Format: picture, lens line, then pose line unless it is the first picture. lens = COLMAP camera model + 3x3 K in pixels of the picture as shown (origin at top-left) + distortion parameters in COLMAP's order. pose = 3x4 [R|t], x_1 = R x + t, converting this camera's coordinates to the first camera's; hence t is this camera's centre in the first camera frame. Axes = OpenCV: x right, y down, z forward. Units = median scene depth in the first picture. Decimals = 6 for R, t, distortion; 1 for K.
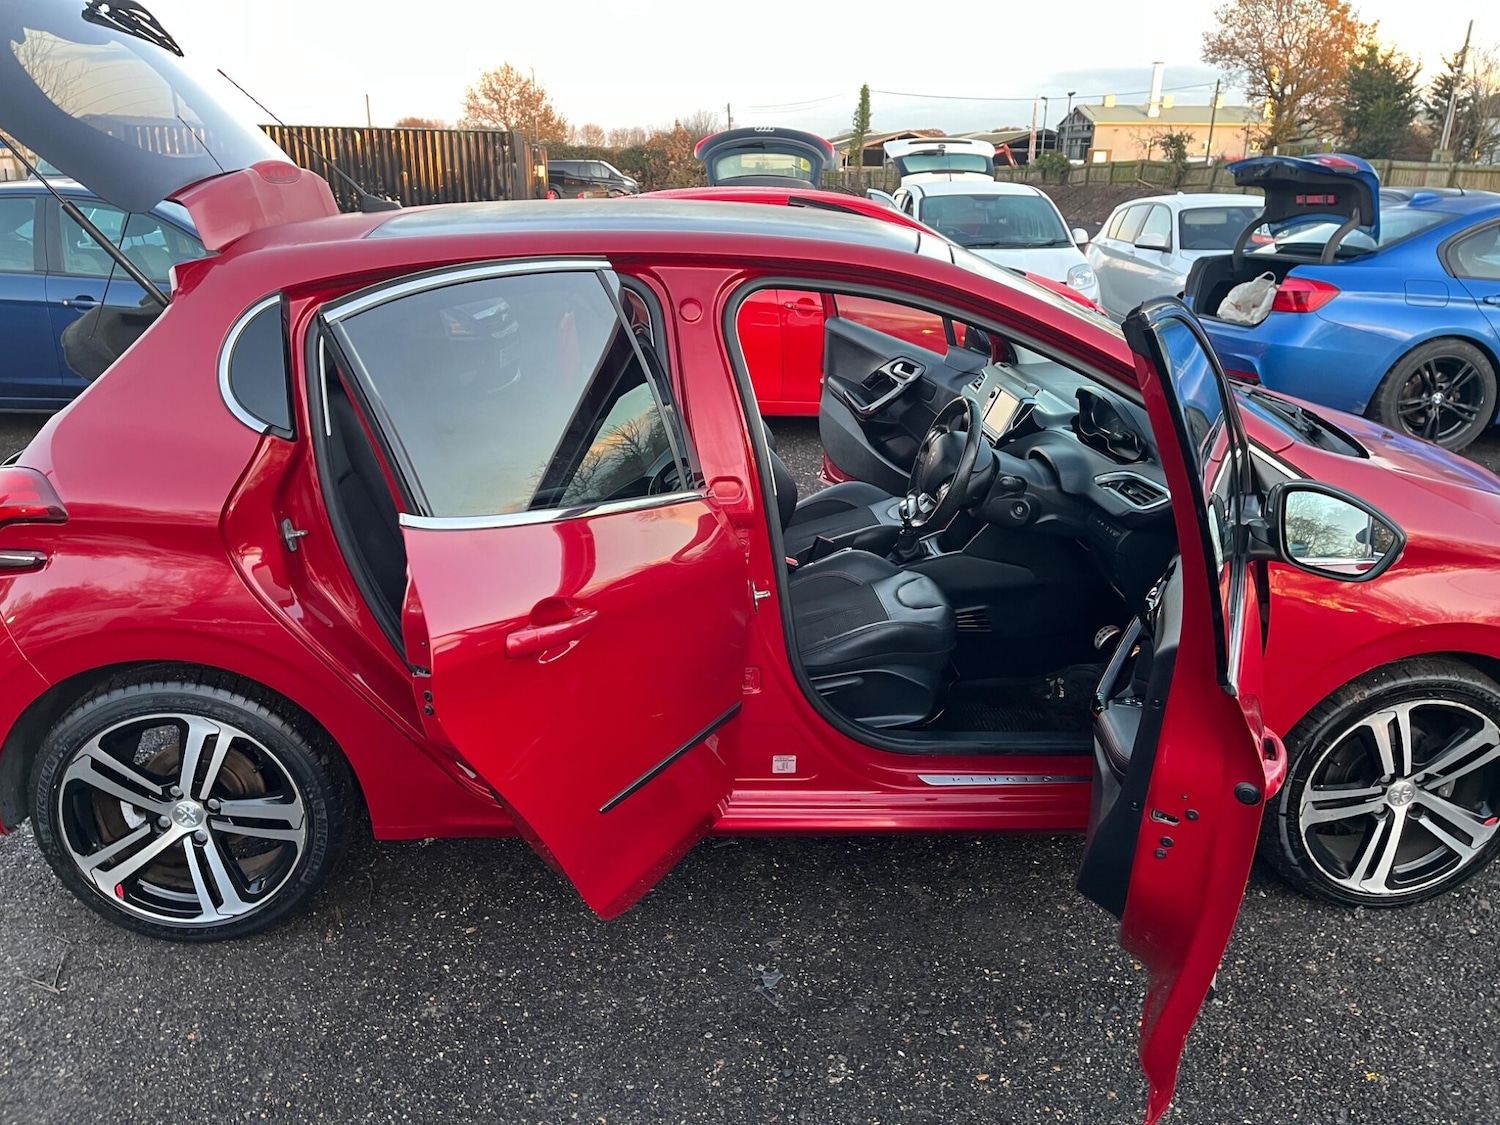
lens RADIAL K [[1118.7, 0, 738.7], [0, 1118.7, 558.0], [0, 0, 1]] dist [0.074495, -0.094956]
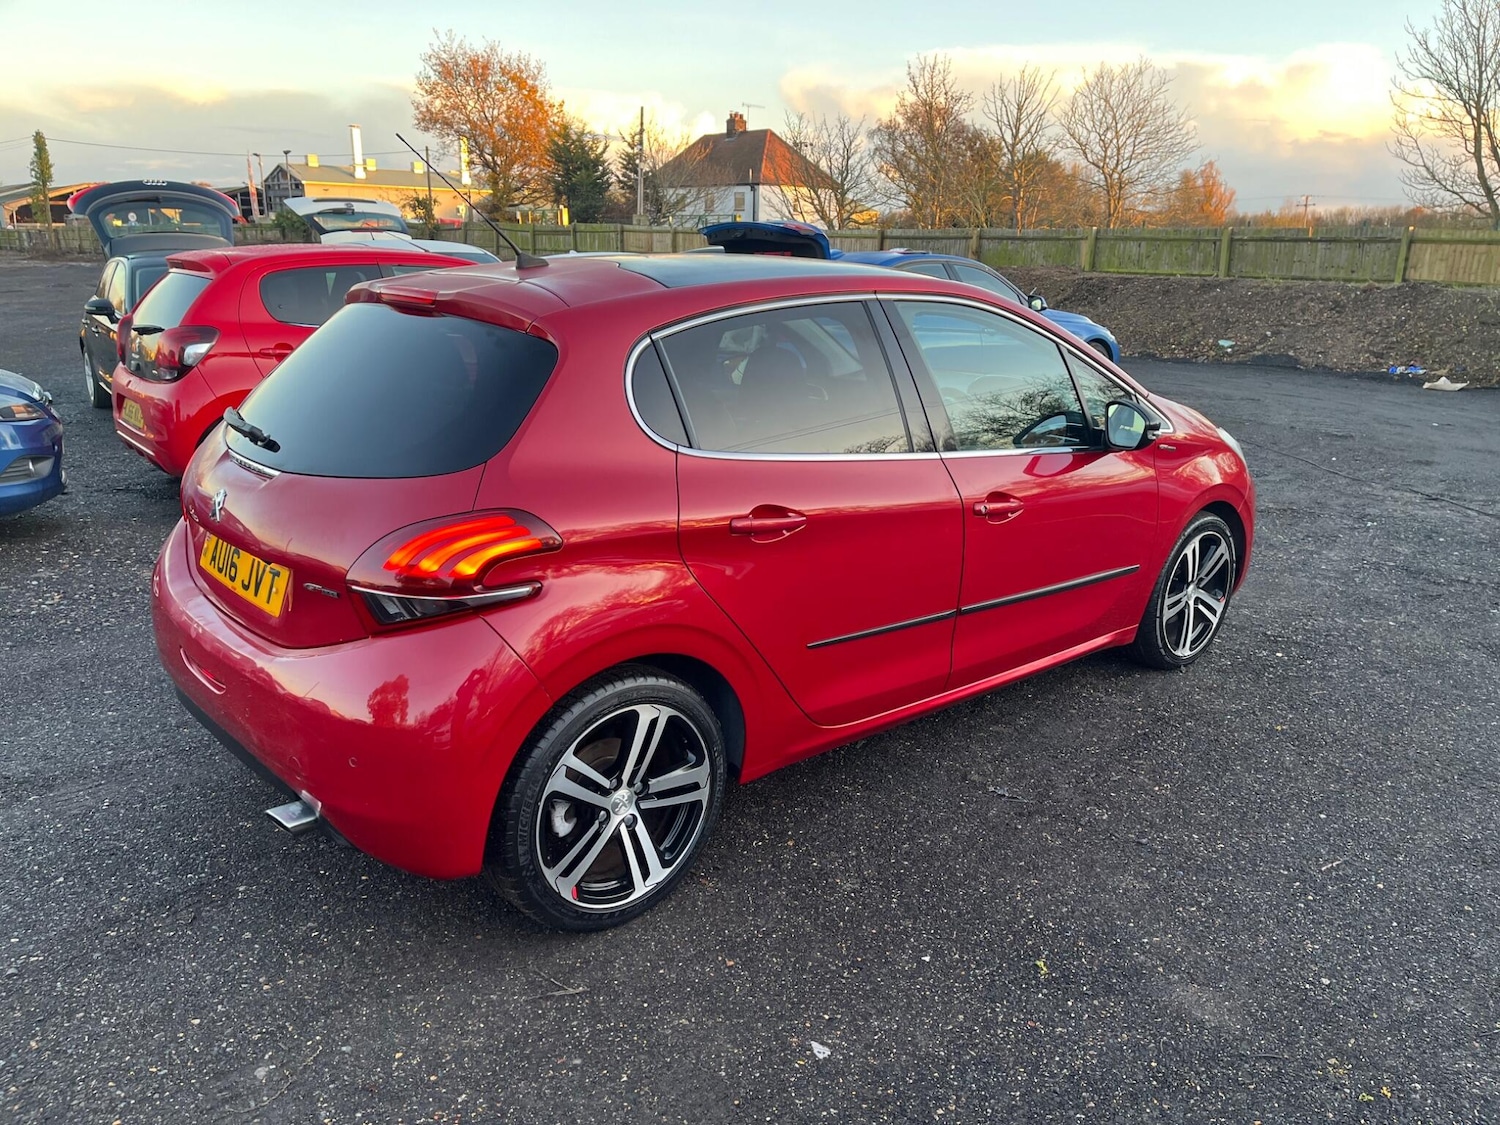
lens RADIAL K [[1118.7, 0, 746.0], [0, 1118.7, 580.3], [0, 0, 1]] dist [0.074495, -0.094956]
pose [[0.789202, -0.180117, 0.587128, -0.922967], [0.197314, 0.979704, 0.035326, -0.003674], [-0.581574, 0.087969, 0.808723, 0.011069]]
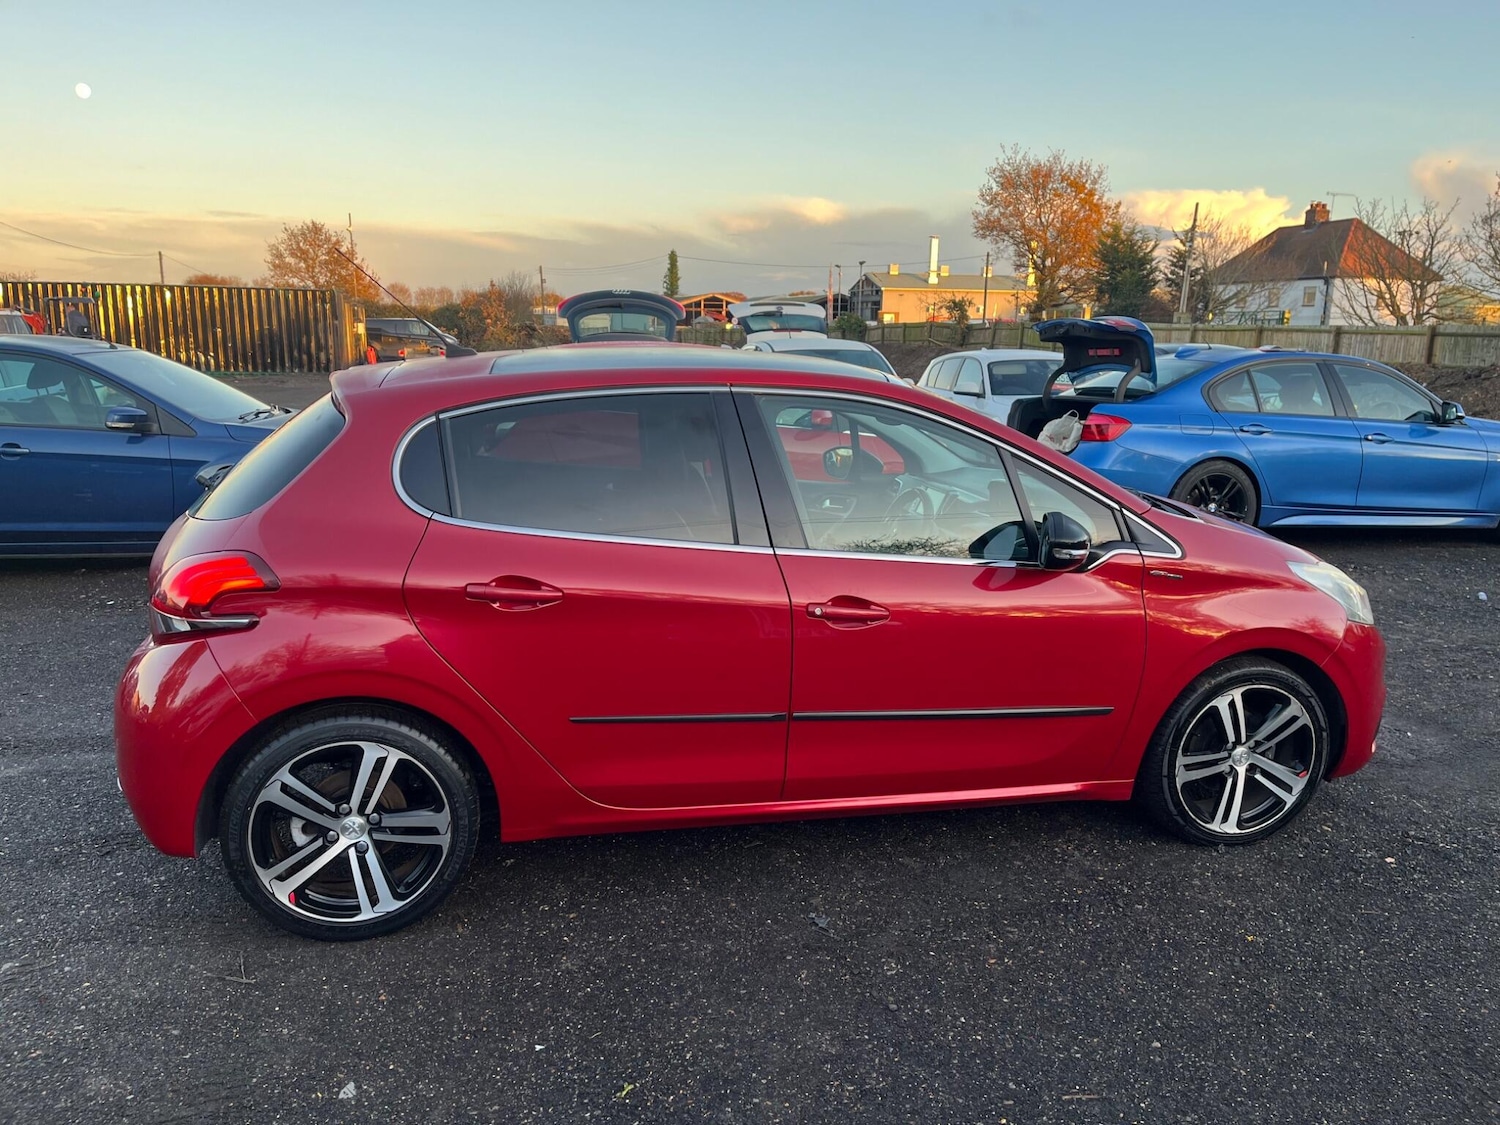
lens RADIAL K [[1118.7, 0, 752.1], [0, 1118.7, 574.0], [0, 0, 1]] dist [0.074495, -0.094956]
pose [[0.984409, -0.035657, 0.172242, -0.239041], [0.055409, 0.992245, -0.111267, 0.103098], [-0.166939, 0.119076, 0.978750, -0.289216]]
